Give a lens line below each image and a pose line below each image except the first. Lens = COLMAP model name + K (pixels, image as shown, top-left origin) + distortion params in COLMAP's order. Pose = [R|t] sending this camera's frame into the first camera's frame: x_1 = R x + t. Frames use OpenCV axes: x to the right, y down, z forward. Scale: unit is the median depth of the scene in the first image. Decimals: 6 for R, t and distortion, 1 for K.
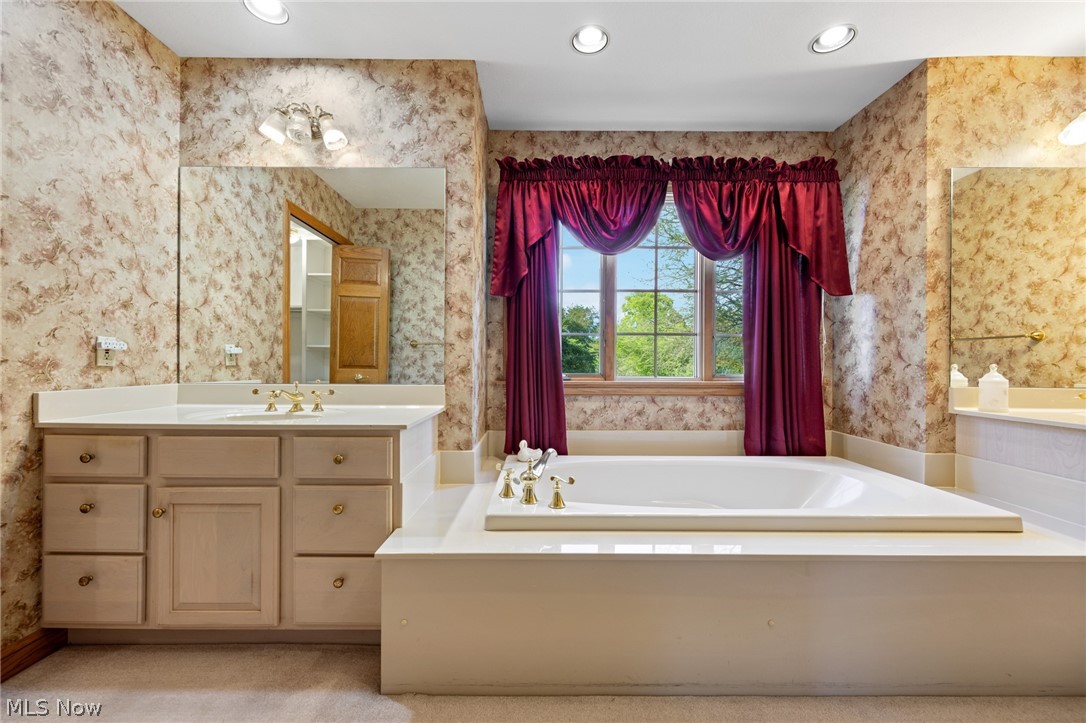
lens RADIAL K [[426.8, 0, 544.9], [0, 426.8, 363.4], [0, 0, 1]] dist [-0.001414, -0.000066]
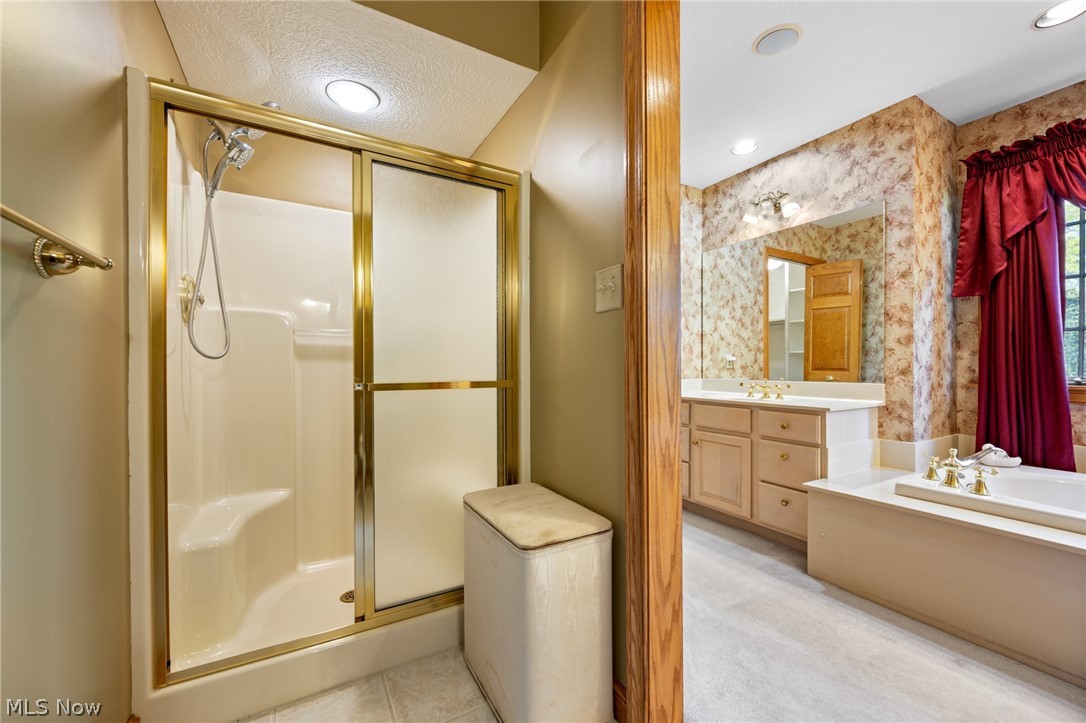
lens RADIAL K [[426.8, 0, 544.0], [0, 426.8, 370.2], [0, 0, 1]] dist [-0.001414, -0.000066]
pose [[0.487722, 0.000133, -0.872999, 0.336095], [0.006055, 0.999975, 0.003535, 0.002601], [0.872978, -0.007010, 0.487709, -0.401121]]
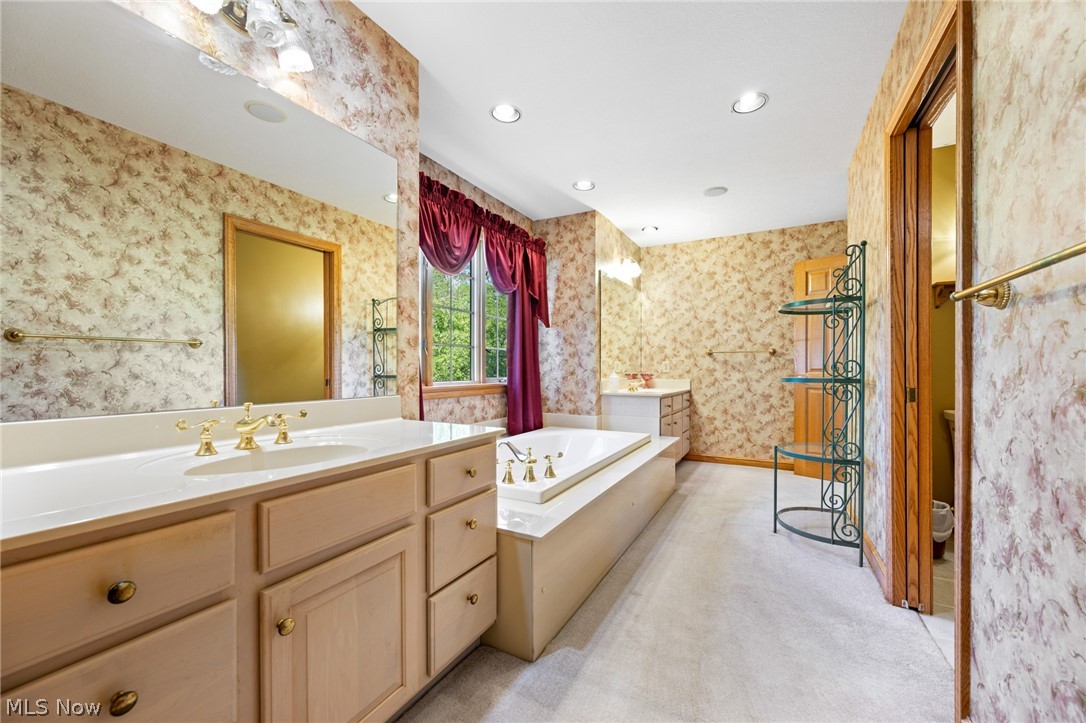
lens RADIAL K [[426.8, 0, 550.8], [0, 426.8, 369.6], [0, 0, 1]] dist [-0.001414, -0.000066]
pose [[0.469611, -0.005778, 0.882854, -0.884038], [0.000516, 0.999980, 0.006270, -0.011120], [-0.882873, -0.002489, 0.469605, 0.272710]]
